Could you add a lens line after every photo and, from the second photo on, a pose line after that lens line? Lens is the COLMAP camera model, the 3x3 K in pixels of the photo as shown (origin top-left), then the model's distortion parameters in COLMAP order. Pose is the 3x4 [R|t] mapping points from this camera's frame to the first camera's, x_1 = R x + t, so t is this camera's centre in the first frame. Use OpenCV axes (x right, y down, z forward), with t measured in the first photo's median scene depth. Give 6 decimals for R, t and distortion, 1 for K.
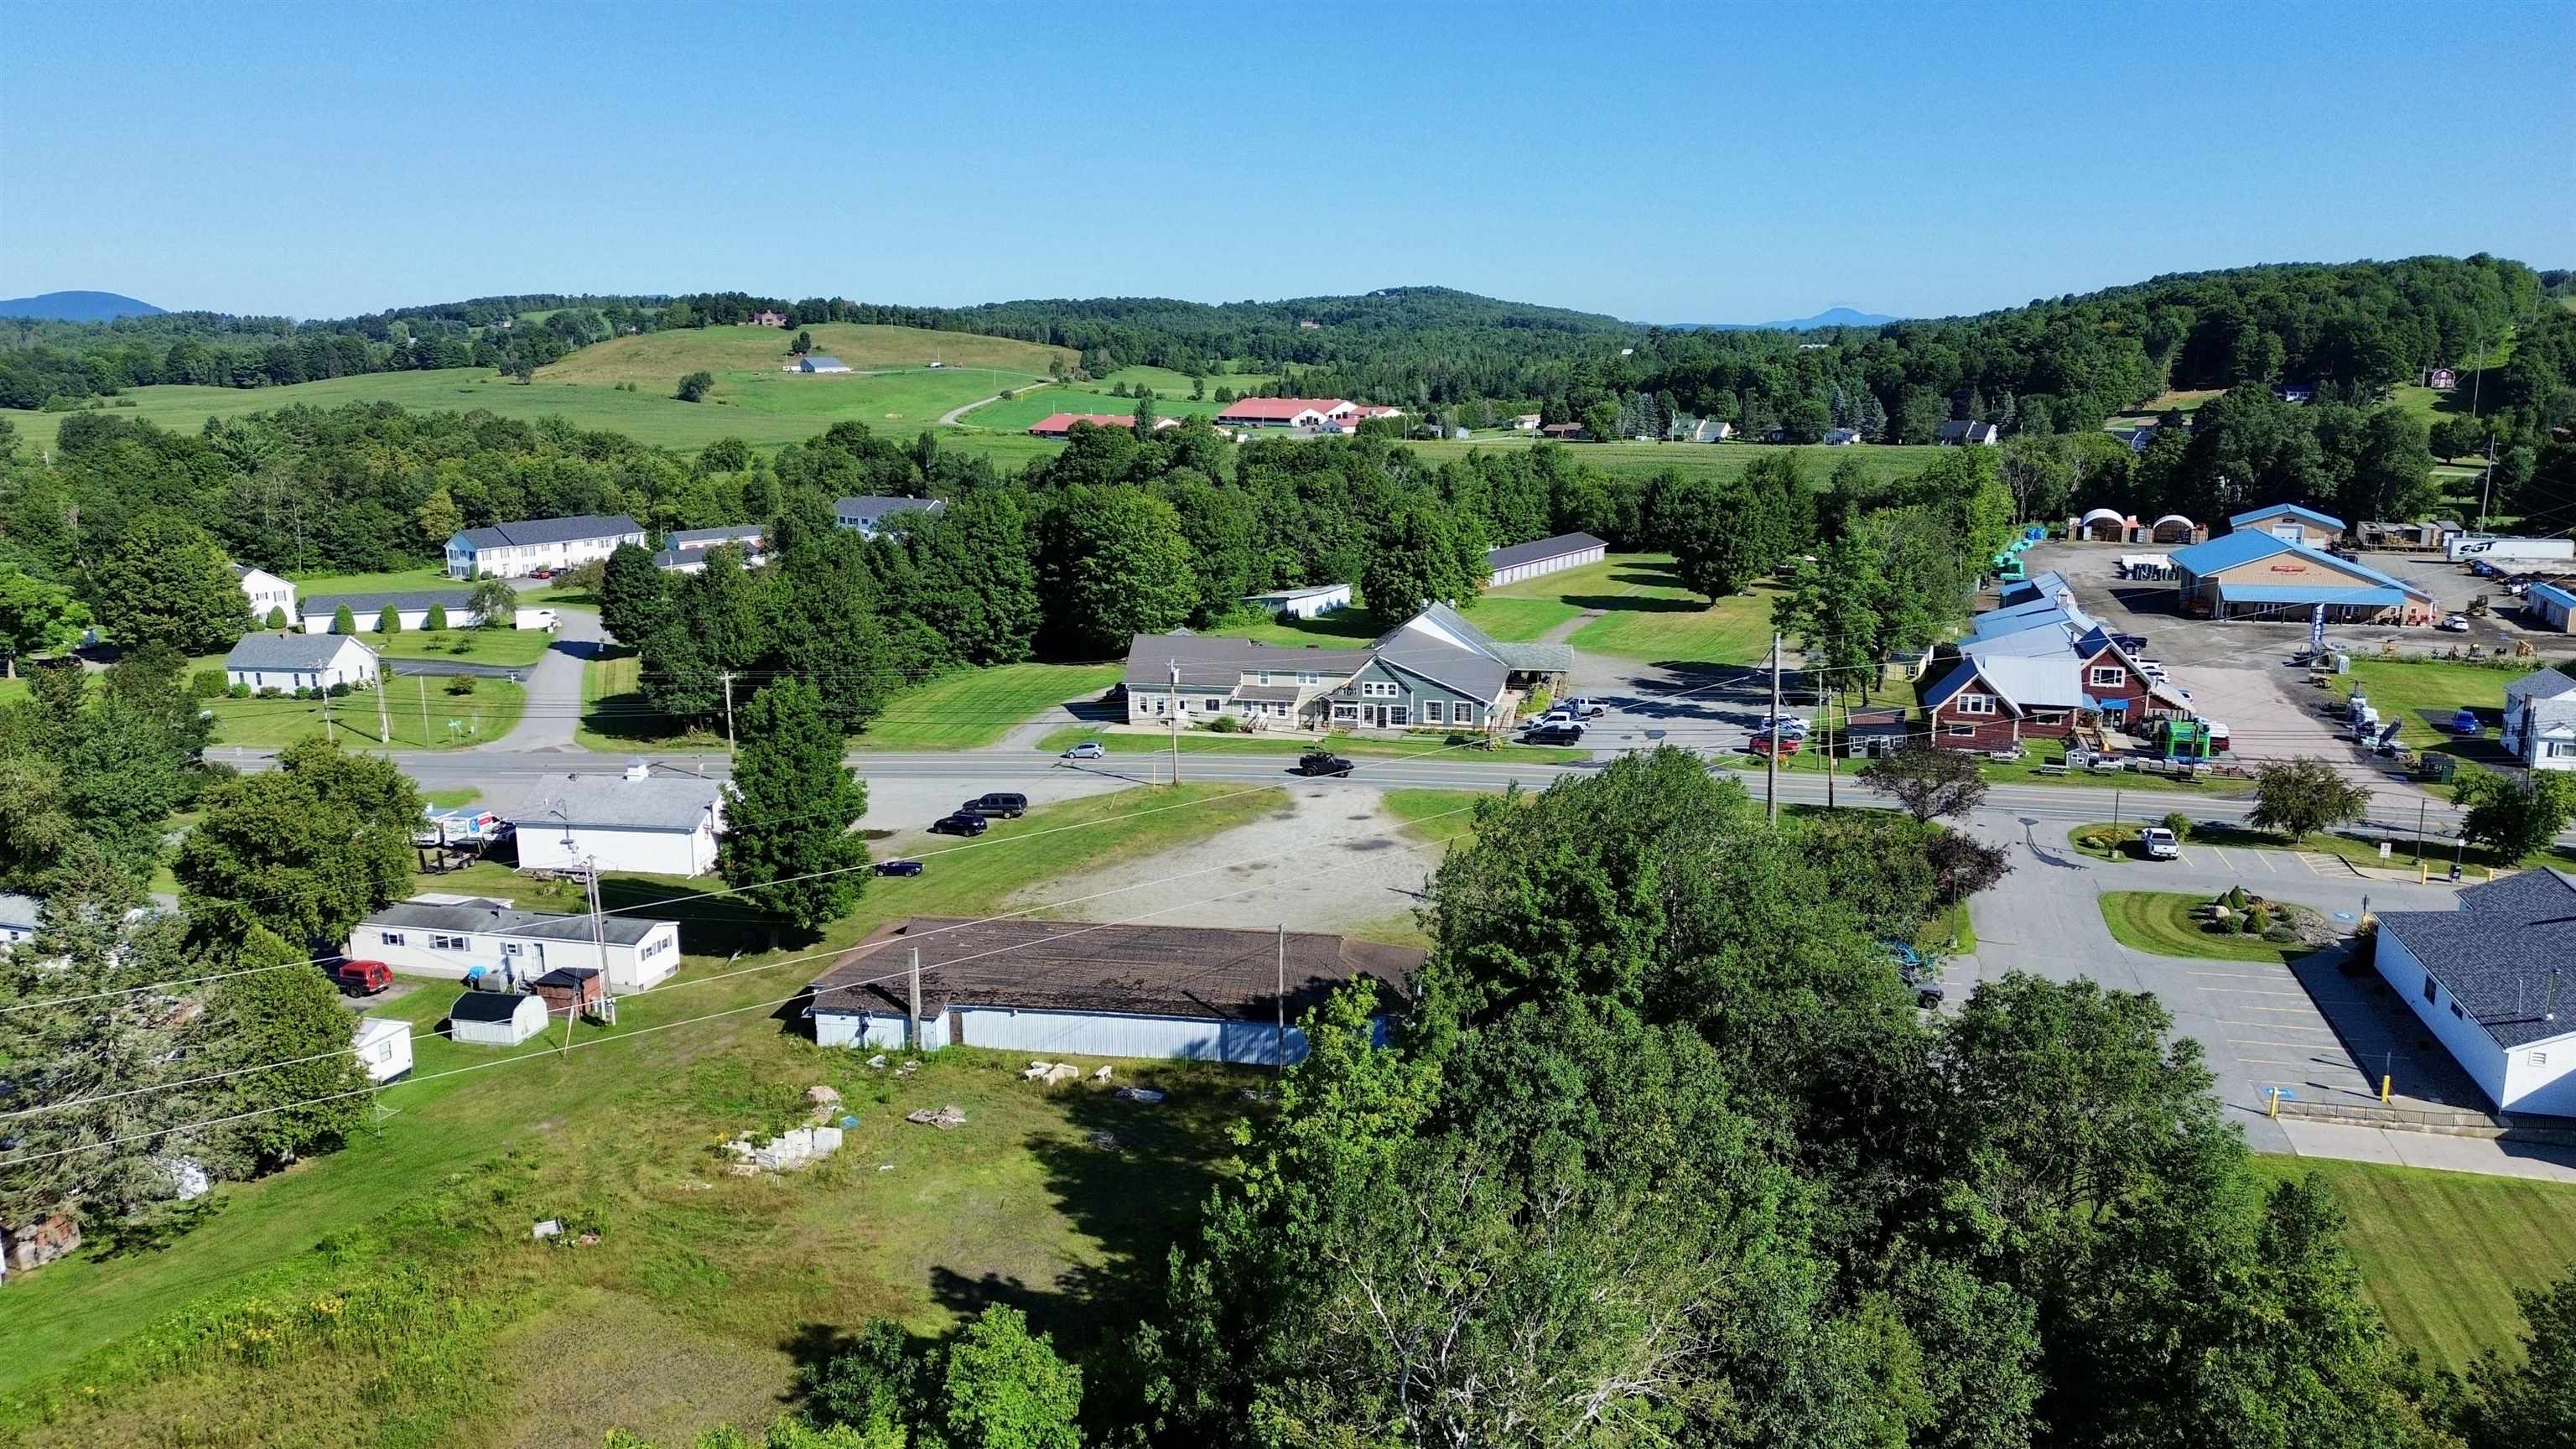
lens RADIAL K [[1801.4, 0, 1288.0], [0, 1801.4, 713.0], [0, 0, 1]] dist [0.076204, -0.072764]
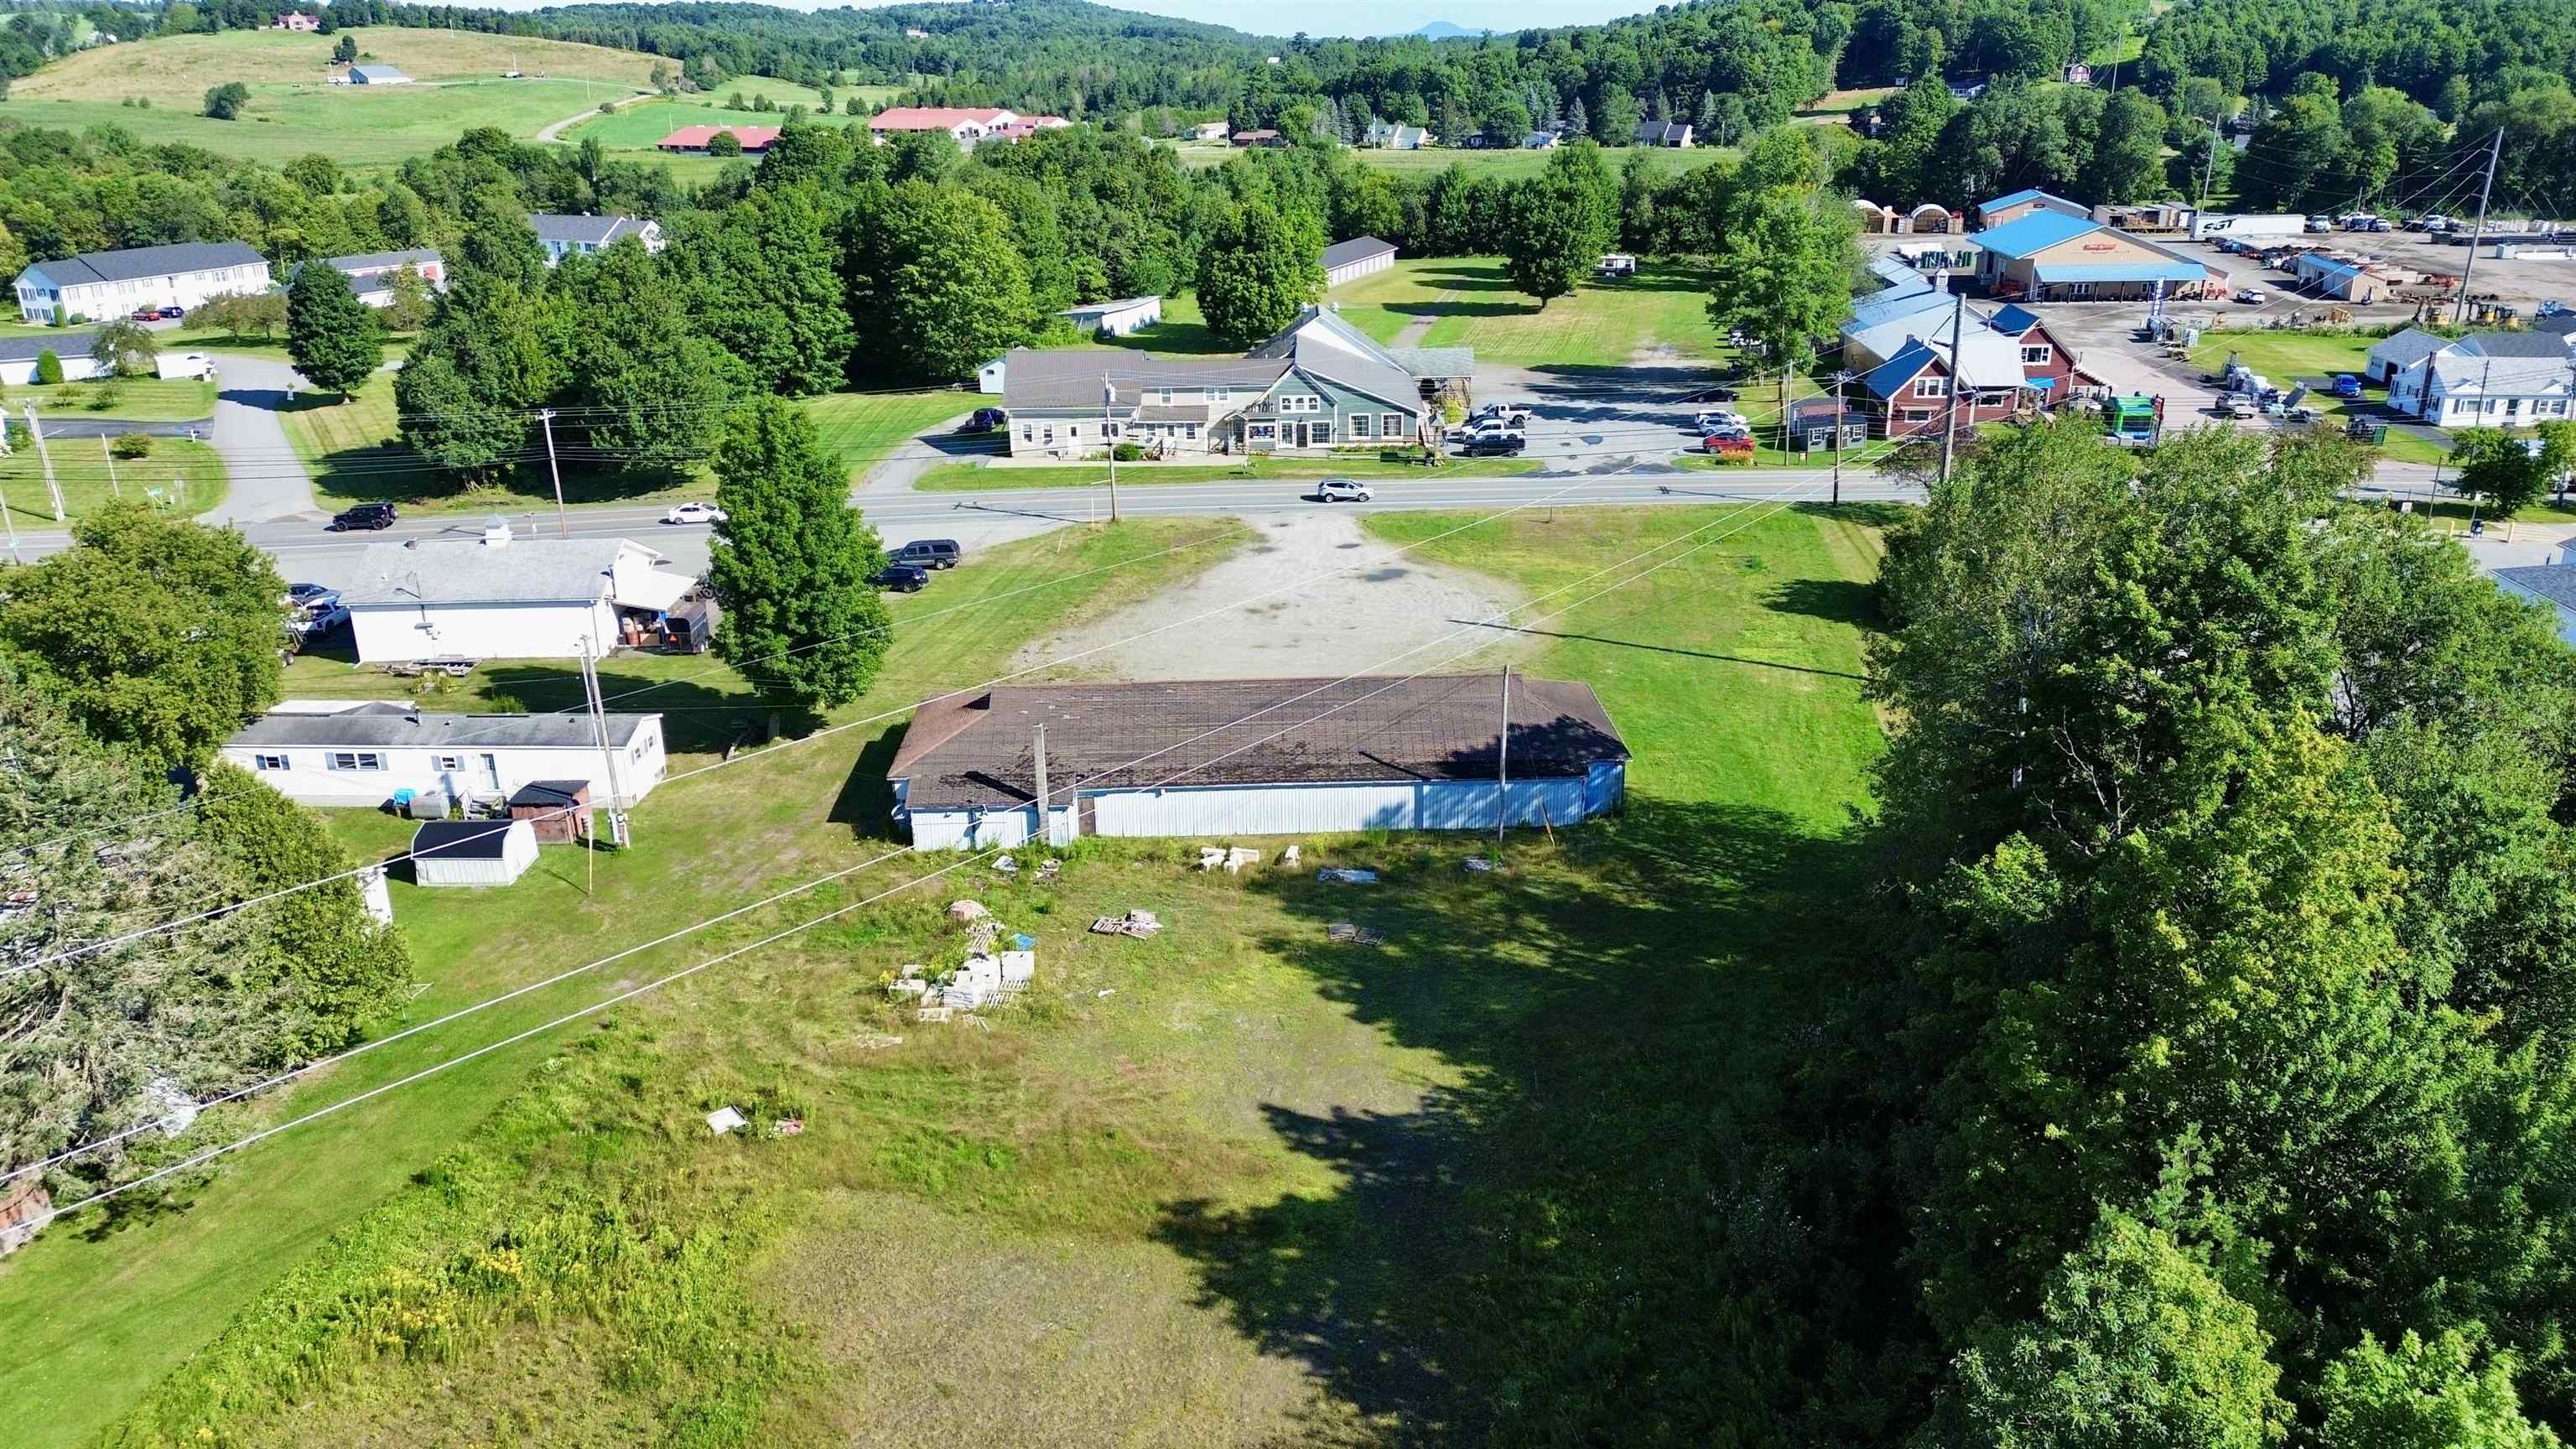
lens RADIAL K [[1801.4, 0, 1289.4], [0, 1801.4, 733.0], [0, 0, 1]] dist [0.076204, -0.072764]
pose [[0.978676, -0.077179, 0.190358, -0.135126], [0.047058, 0.986324, 0.157958, 0.006384], [-0.199945, -0.145631, 0.968924, 0.105877]]
